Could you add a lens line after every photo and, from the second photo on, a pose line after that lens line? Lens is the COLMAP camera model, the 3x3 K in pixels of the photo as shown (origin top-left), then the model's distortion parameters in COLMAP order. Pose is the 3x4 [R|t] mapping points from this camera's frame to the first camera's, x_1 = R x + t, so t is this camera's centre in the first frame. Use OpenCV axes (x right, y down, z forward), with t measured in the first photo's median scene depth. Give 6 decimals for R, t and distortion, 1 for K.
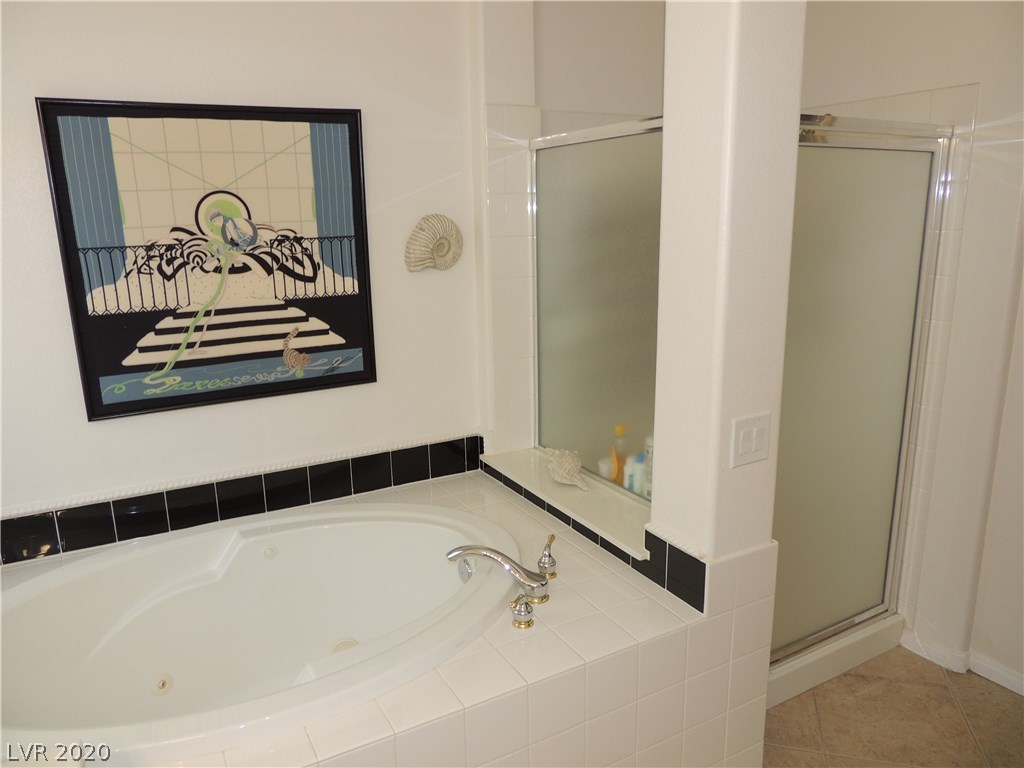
lens RADIAL K [[725.0, 0, 519.3], [0, 725.0, 386.7], [0, 0, 1]] dist [-0.018673, -0.002202]
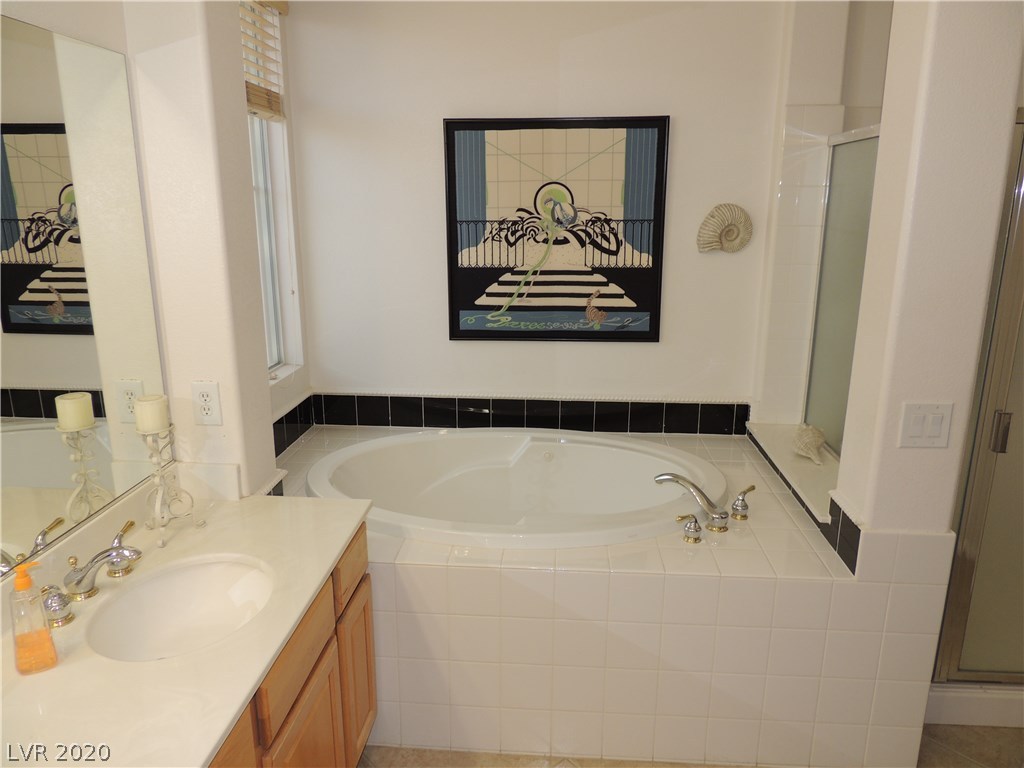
lens RADIAL K [[725.0, 0, 515.6], [0, 725.0, 388.0], [0, 0, 1]] dist [-0.018673, -0.002202]
pose [[0.834871, 0.155430, -0.528046, 0.288837], [-0.145022, 0.987522, 0.061389, 0.033118], [0.530998, 0.025327, 0.846994, -0.162858]]
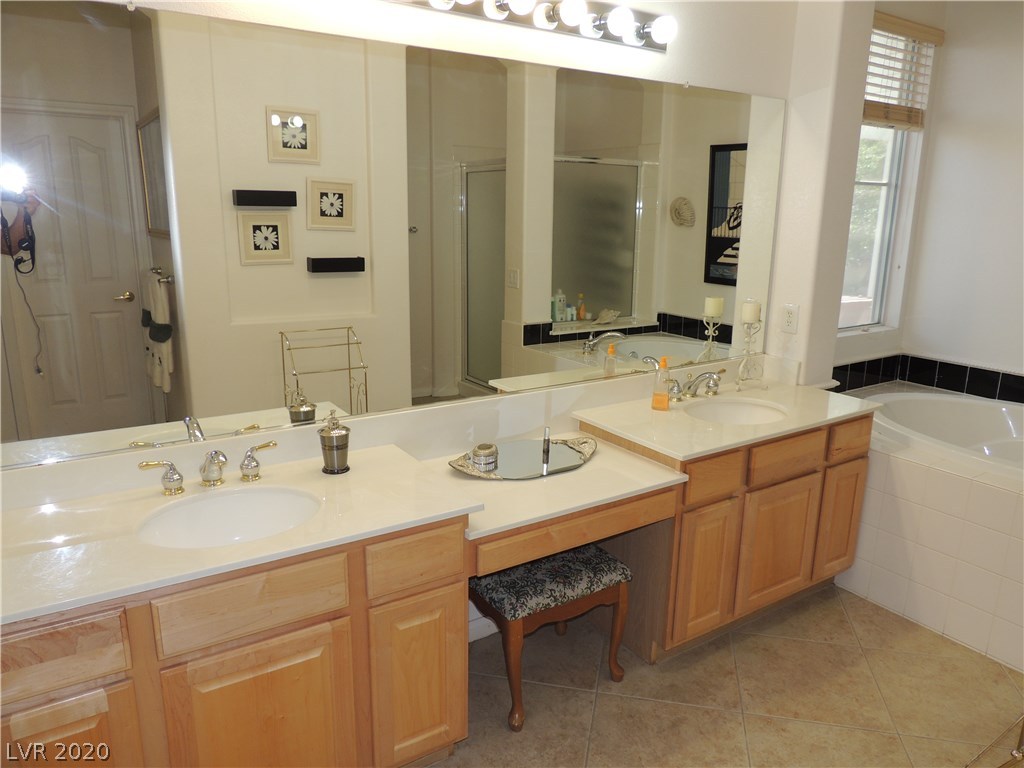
lens RADIAL K [[725.0, 0, 507.6], [0, 725.0, 390.4], [0, 0, 1]] dist [-0.018673, -0.002202]
pose [[0.064779, 0.260403, -0.963324, 6.632938], [-0.243810, 0.940226, 0.237764, 0.728175], [0.967657, 0.219467, 0.124395, -1.464956]]
